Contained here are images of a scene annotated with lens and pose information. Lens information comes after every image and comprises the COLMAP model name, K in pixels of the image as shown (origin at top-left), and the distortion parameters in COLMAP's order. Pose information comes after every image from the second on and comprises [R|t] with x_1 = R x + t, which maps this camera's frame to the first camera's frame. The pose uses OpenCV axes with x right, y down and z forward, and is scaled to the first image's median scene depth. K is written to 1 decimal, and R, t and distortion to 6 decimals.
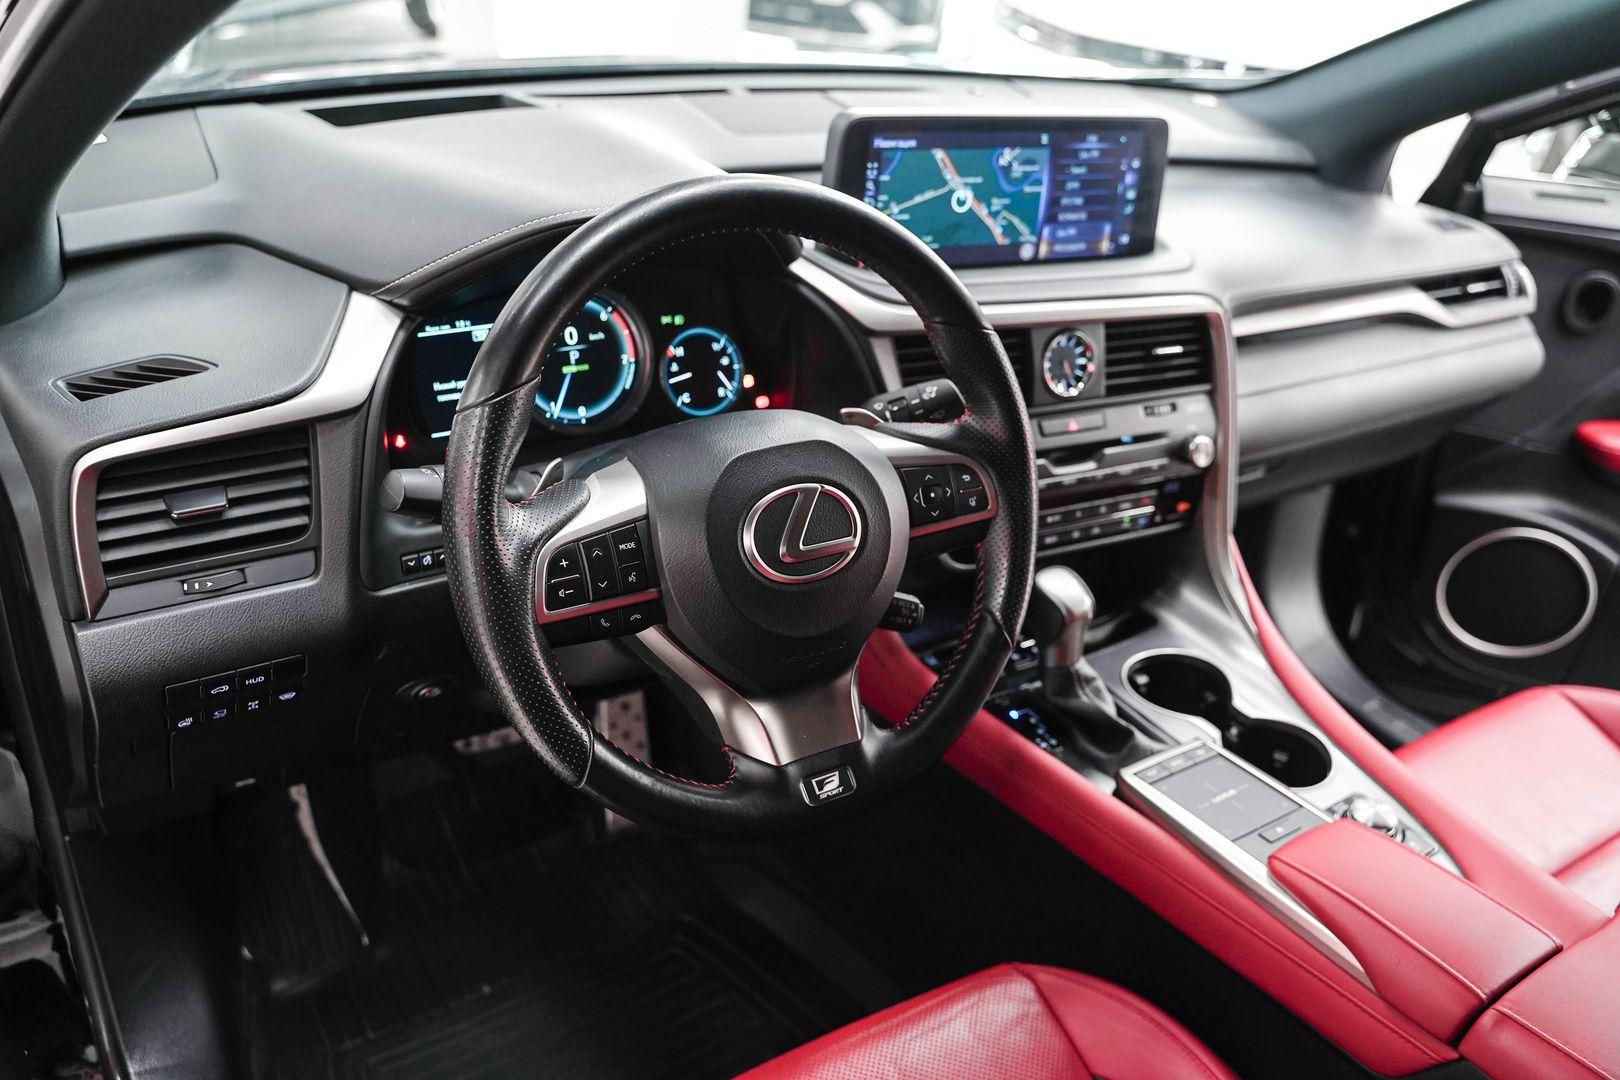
lens RADIAL K [[1322.8, 0, 810.0], [0, 1322.8, 540.0], [0, 0, 1]] dist [-0.120454, 0.101634]
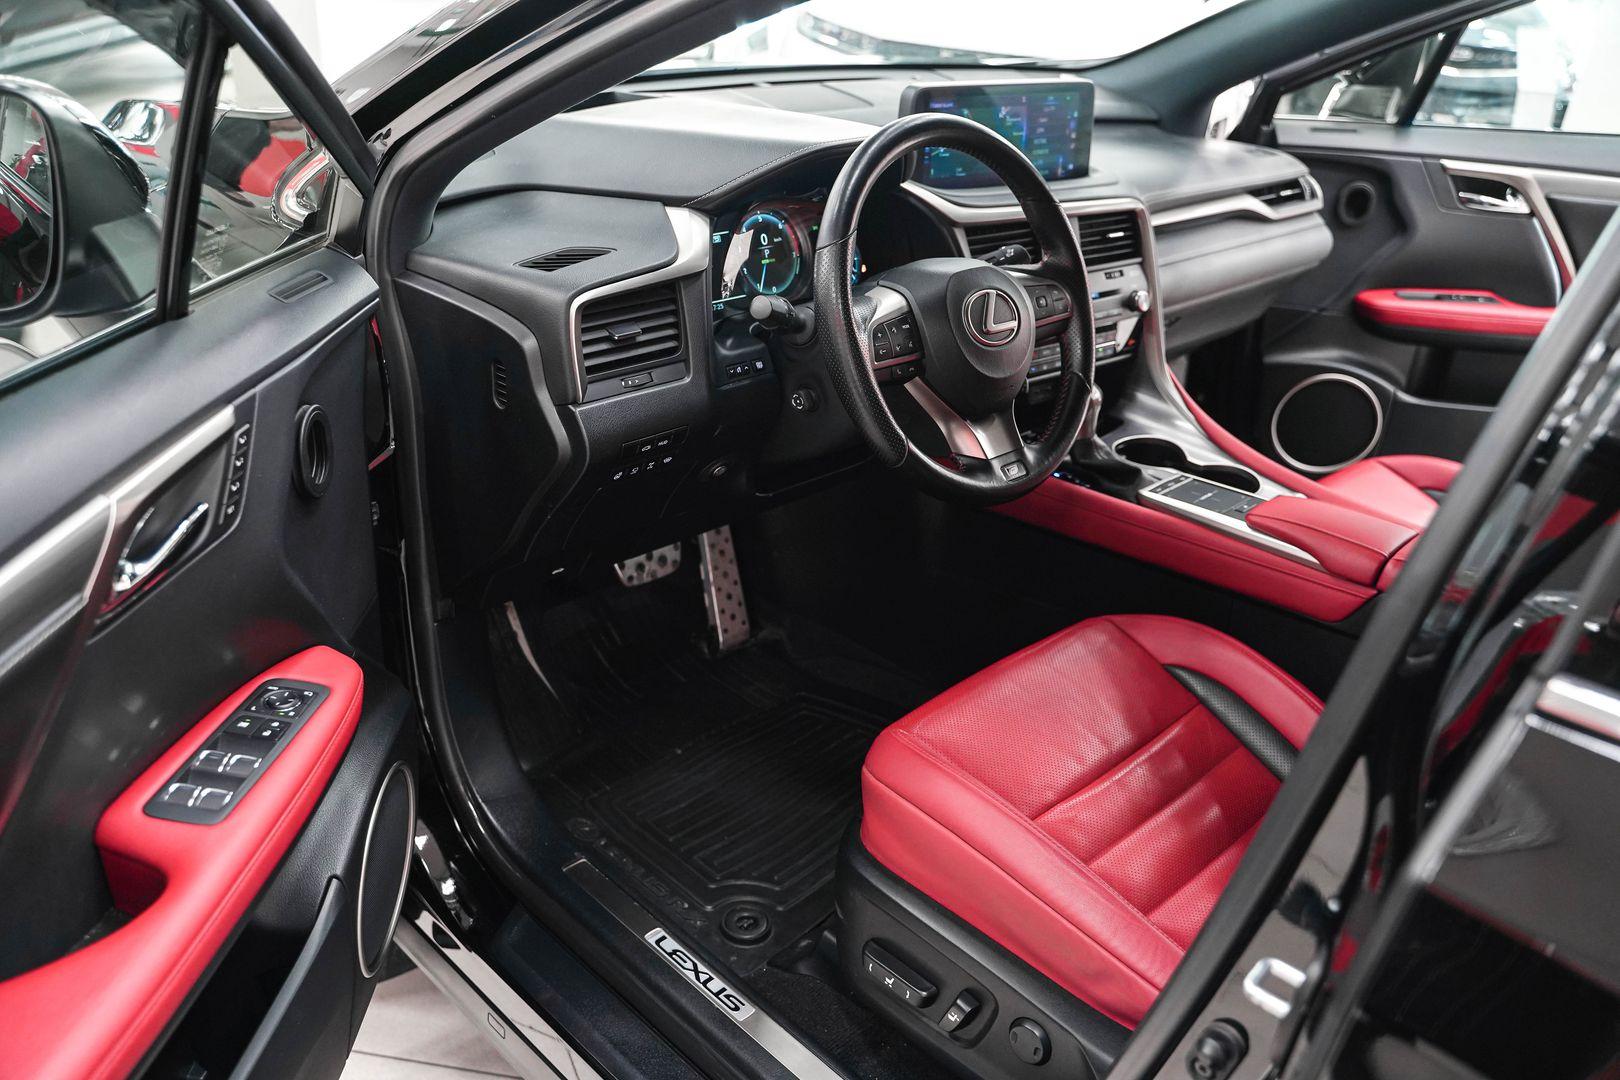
lens RADIAL K [[1348.4, 0, 810.0], [0, 1348.4, 540.0], [0, 0, 1]] dist [-0.075591, 0.001308]
pose [[0.978659, -0.109103, 0.174133, -0.378327], [0.112455, 0.993612, -0.009470, 0.179646], [-0.171987, 0.028850, 0.984677, -0.444769]]
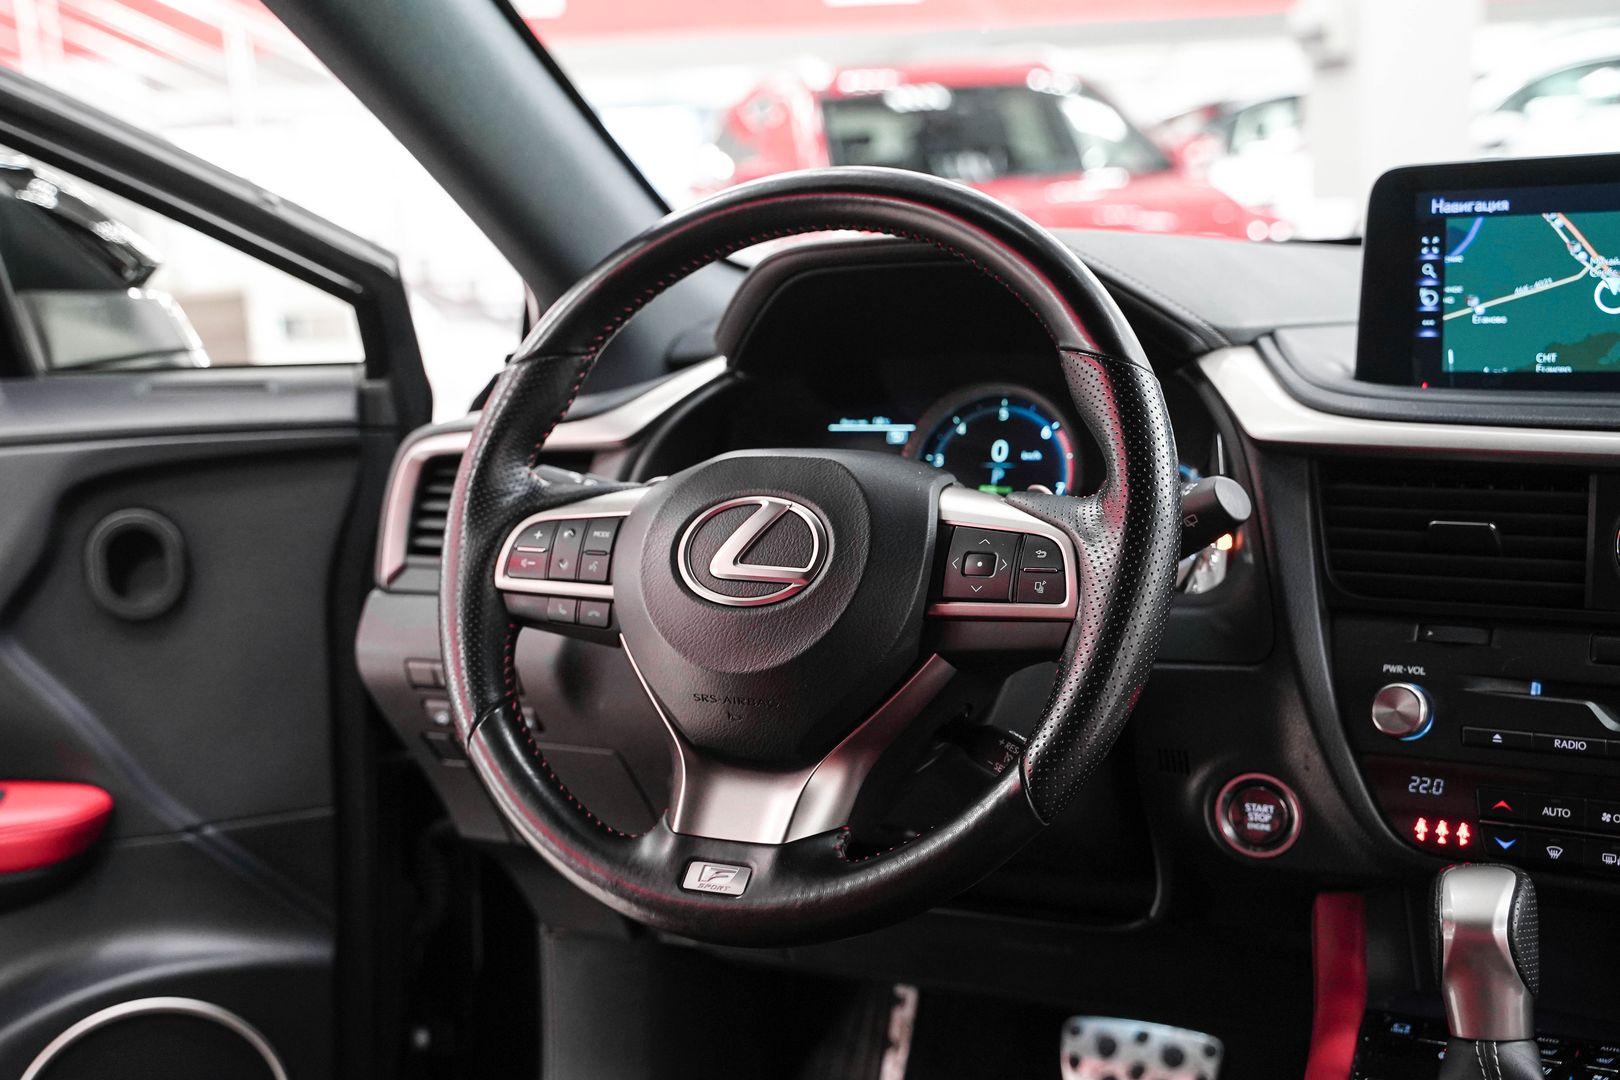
lens RADIAL K [[2034.3, 0, 778.2], [0, 2034.3, 545.4], [0, 0, 1]] dist [0.041103, 0.041858]
pose [[0.496248, 0.030561, -0.867643, 0.740439], [-0.325181, 0.933173, -0.153118, 0.120512], [0.804982, 0.358125, 0.473023, 0.269254]]
